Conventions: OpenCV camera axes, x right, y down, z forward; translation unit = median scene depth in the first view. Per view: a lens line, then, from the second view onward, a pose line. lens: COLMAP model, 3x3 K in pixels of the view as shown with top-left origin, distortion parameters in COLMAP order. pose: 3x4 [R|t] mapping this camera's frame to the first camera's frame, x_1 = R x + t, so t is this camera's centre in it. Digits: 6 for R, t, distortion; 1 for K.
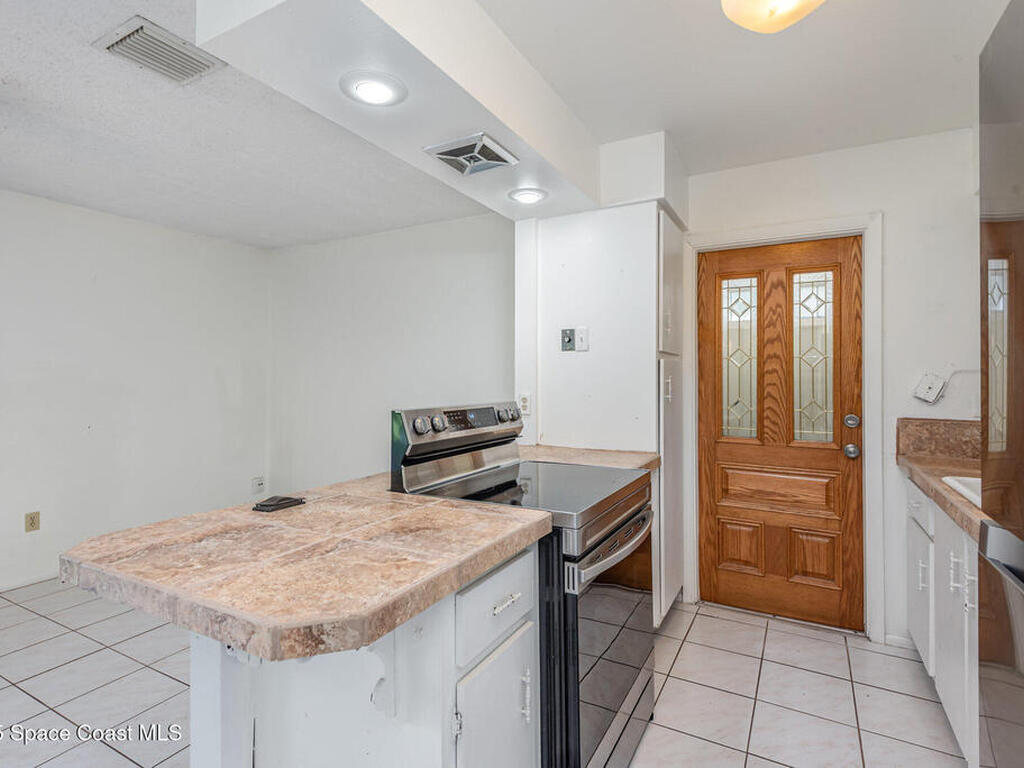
lens RADIAL K [[526.5, 0, 513.5], [0, 526.5, 365.6], [0, 0, 1]] dist [0.034067, -0.001118]
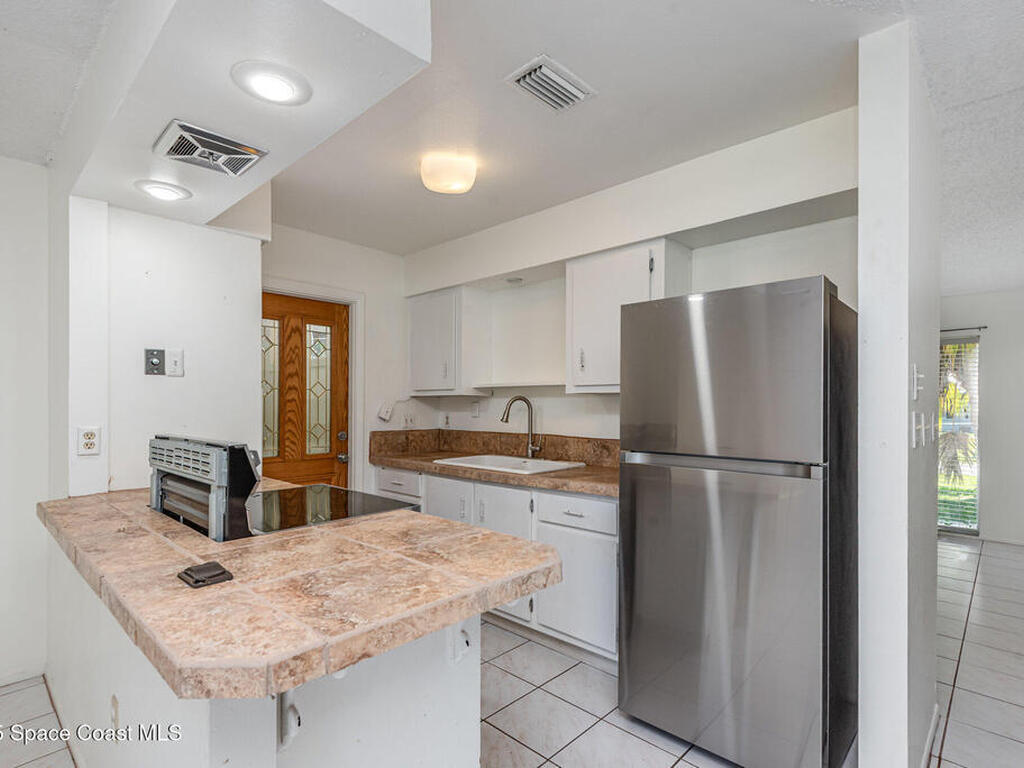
lens RADIAL K [[520.5, 0, 513.0], [0, 520.5, 397.2], [0, 0, 1]] dist [0.032945, -0.000494]
pose [[0.253115, 0.014124, 0.967333, -0.579615], [-0.021470, 0.999729, -0.008979, 0.003814], [-0.967198, -0.018496, 0.253350, 0.215784]]
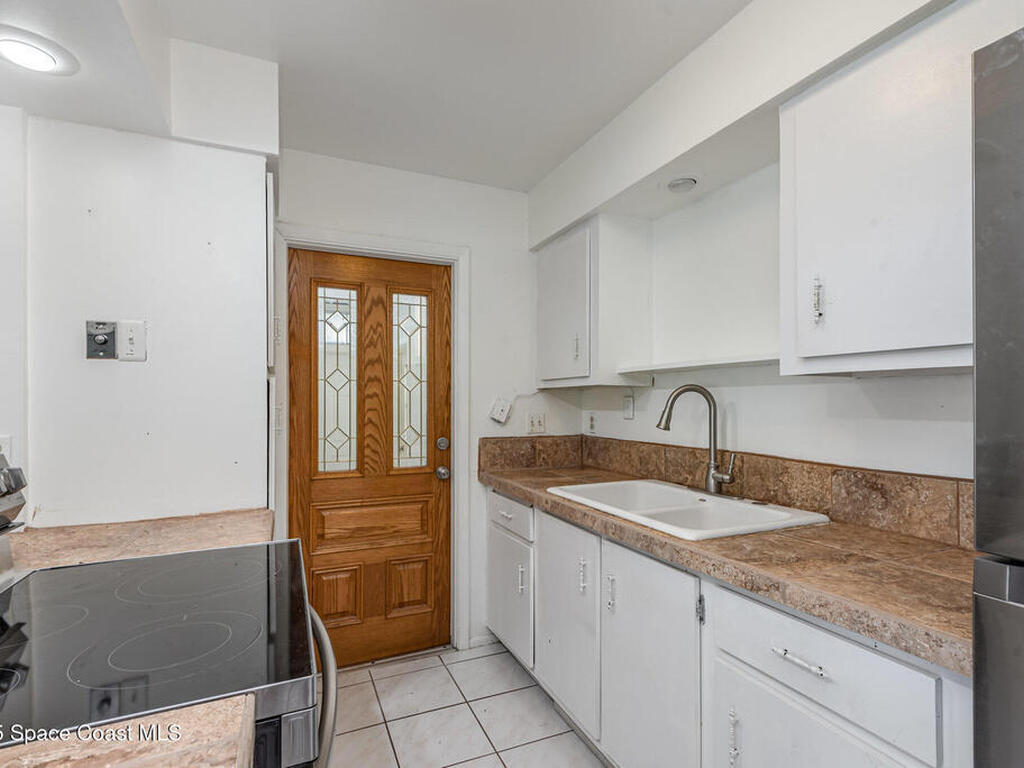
lens RADIAL K [[520.5, 0, 513.0], [0, 520.5, 397.2], [0, 0, 1]] dist [0.032945, -0.000494]
pose [[0.603743, 0.003030, 0.797173, -0.090178], [-0.012433, 0.999907, 0.005615, 0.006053], [-0.797082, -0.013301, 0.603725, 0.278174]]
